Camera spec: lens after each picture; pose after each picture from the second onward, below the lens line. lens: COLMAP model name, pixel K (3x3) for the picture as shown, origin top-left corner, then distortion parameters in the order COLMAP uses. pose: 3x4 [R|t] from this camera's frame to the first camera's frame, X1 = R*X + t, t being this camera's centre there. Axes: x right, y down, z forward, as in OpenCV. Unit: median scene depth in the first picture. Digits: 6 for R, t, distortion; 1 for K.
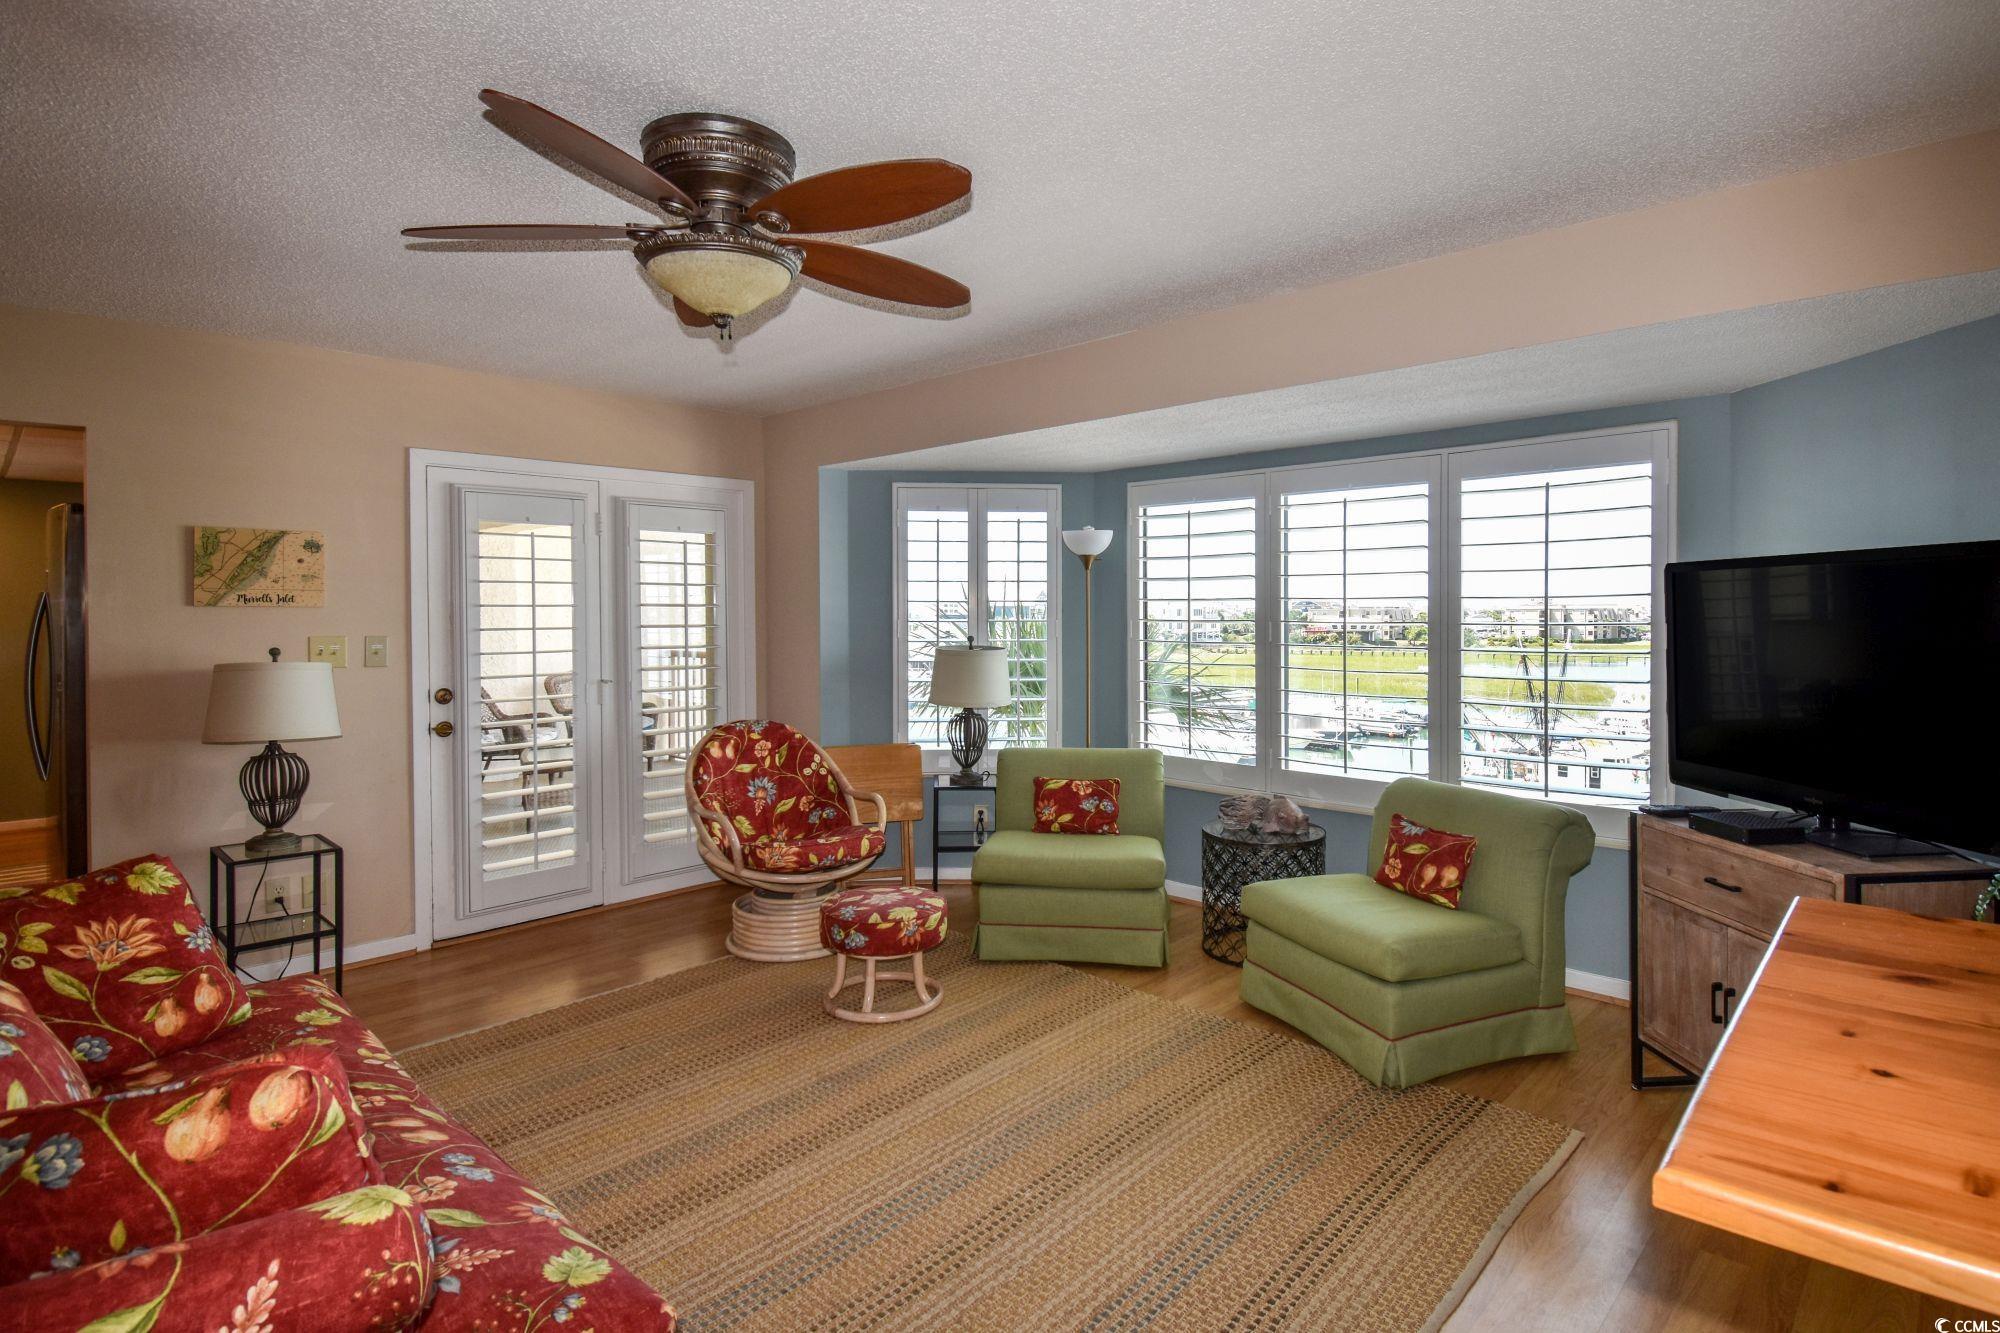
lens RADIAL K [[1023.9, 0, 1054.1], [0, 1023.9, 608.8], [0, 0, 1]] dist [-0.005436, -0.002143]
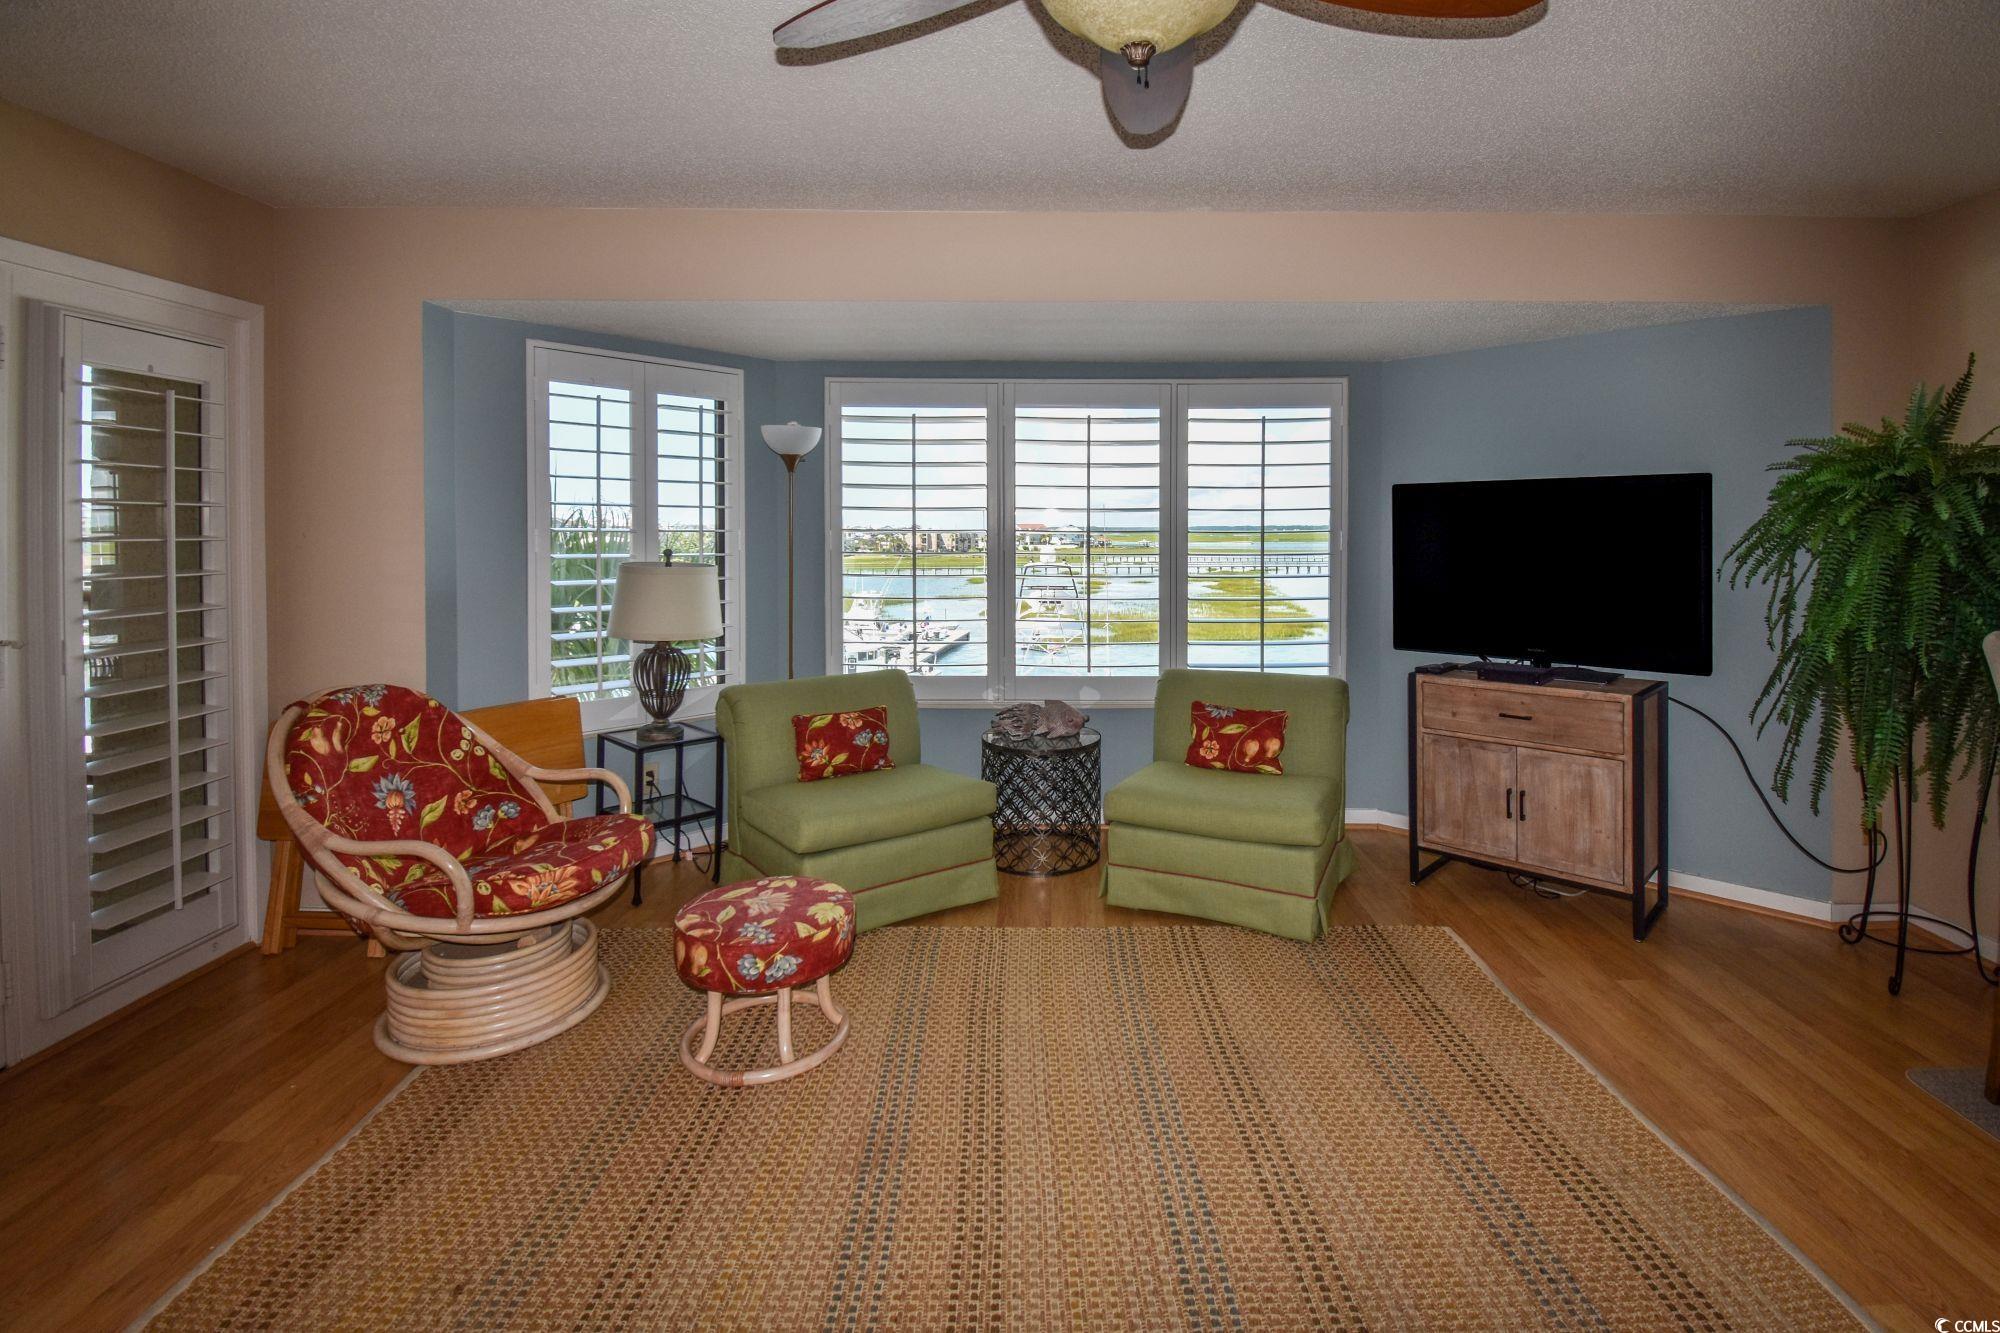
lens RADIAL K [[931.4, 0, 1086.1], [0, 931.4, 534.2], [0, 0, 1]] dist [0.004623, -0.001511]
pose [[0.723644, 0.000361, 0.690174, -0.409685], [-0.003572, 0.999988, 0.003221, 0.013831], [-0.690164, -0.004796, 0.723637, 0.315187]]
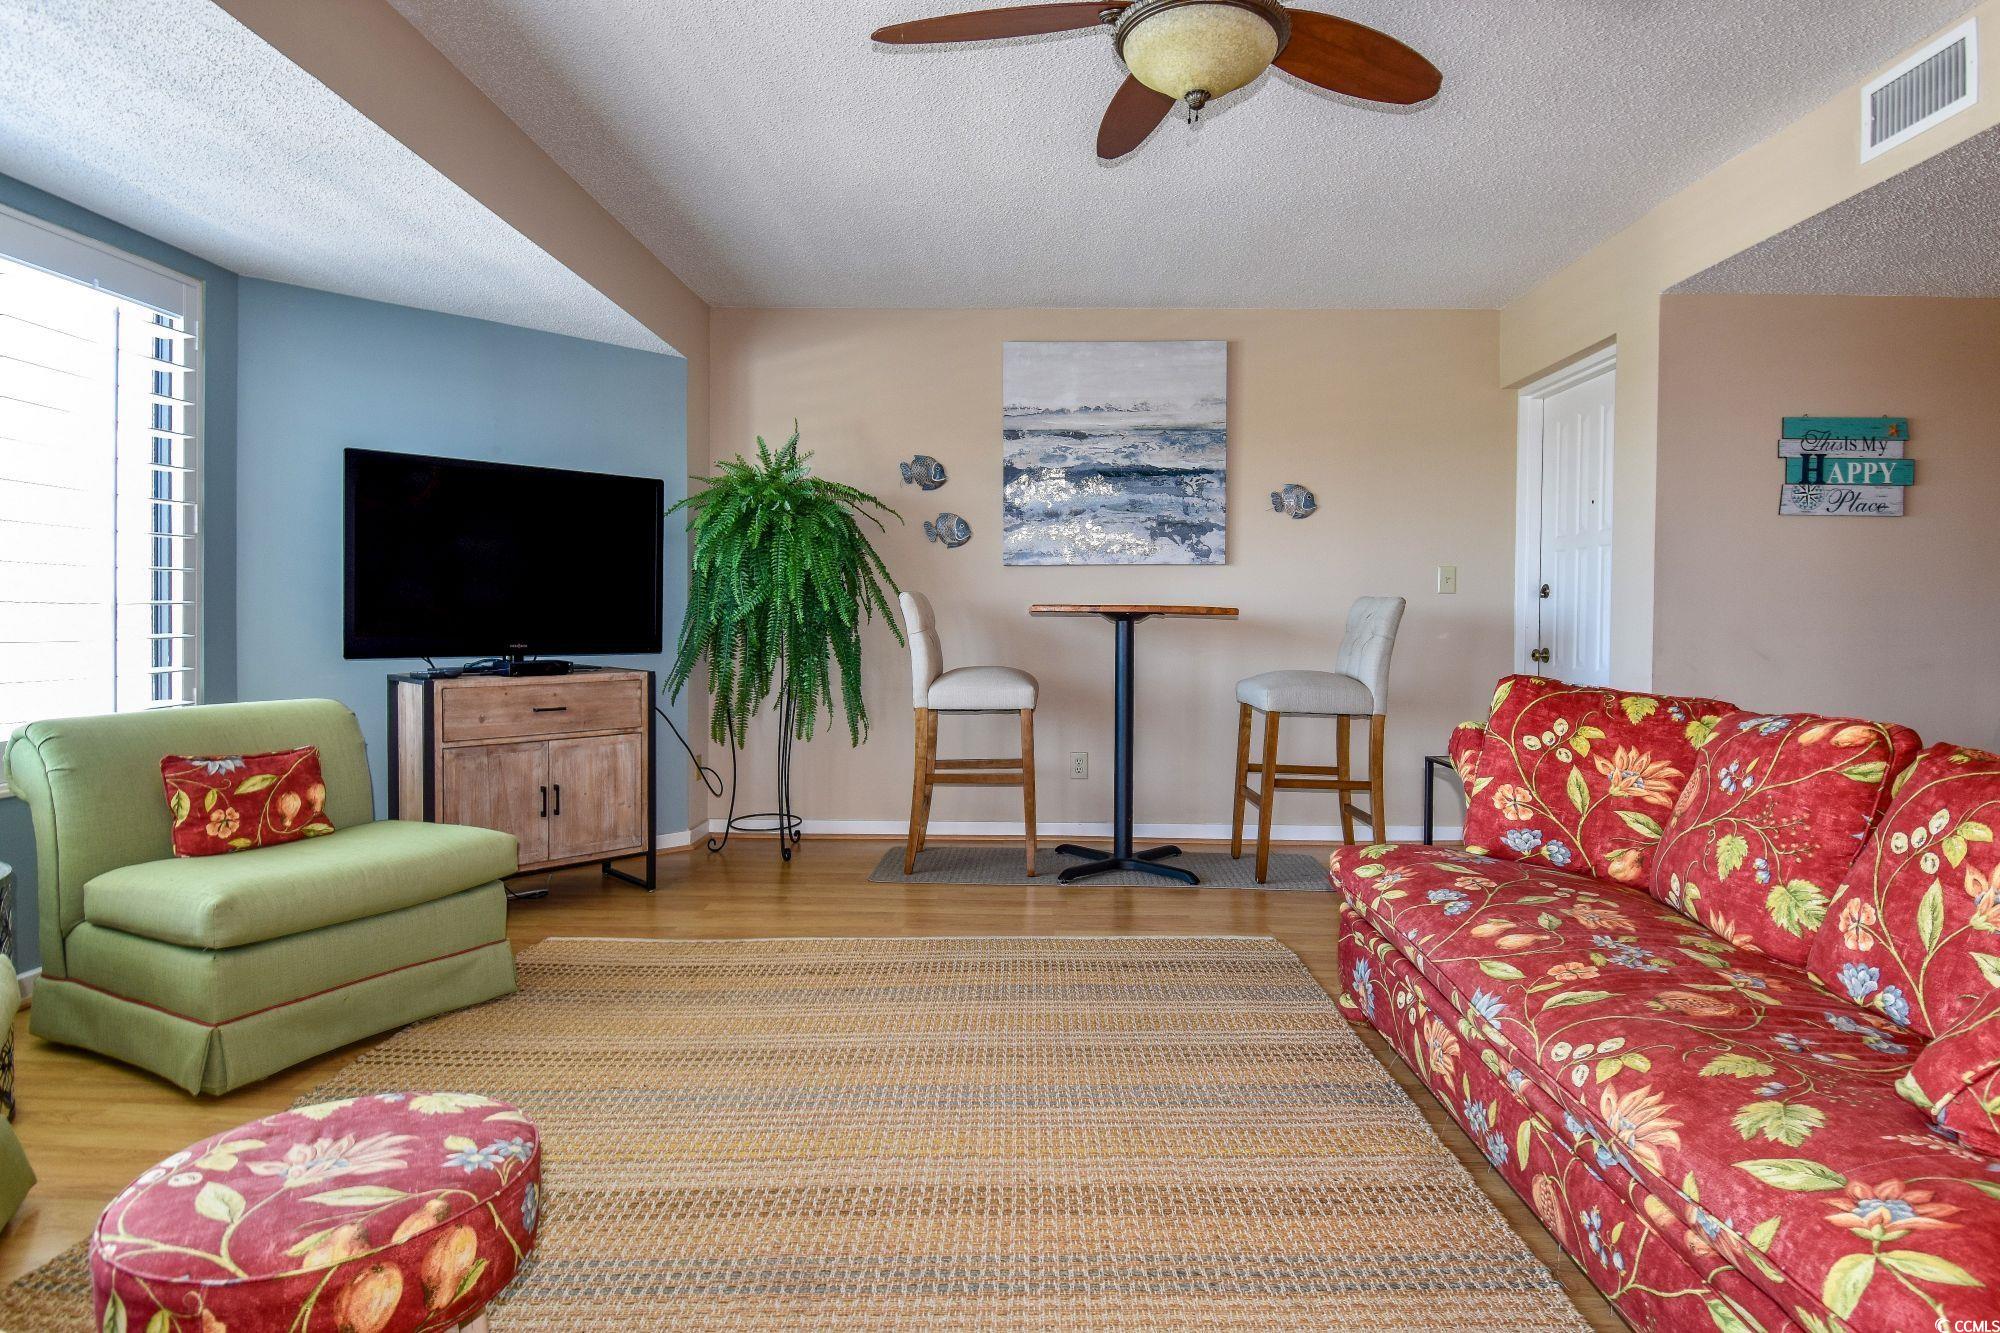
lens RADIAL K [[1069.8, 0, 1000.0], [0, 1069.8, 618.7], [0, 0, 1]] dist [-0.010289, -0.003888]
pose [[-0.648722, -0.006563, 0.760997, -0.501099], [-0.009036, 0.999959, 0.000920, 0.094018], [-0.760972, -0.006280, -0.648754, 0.937947]]
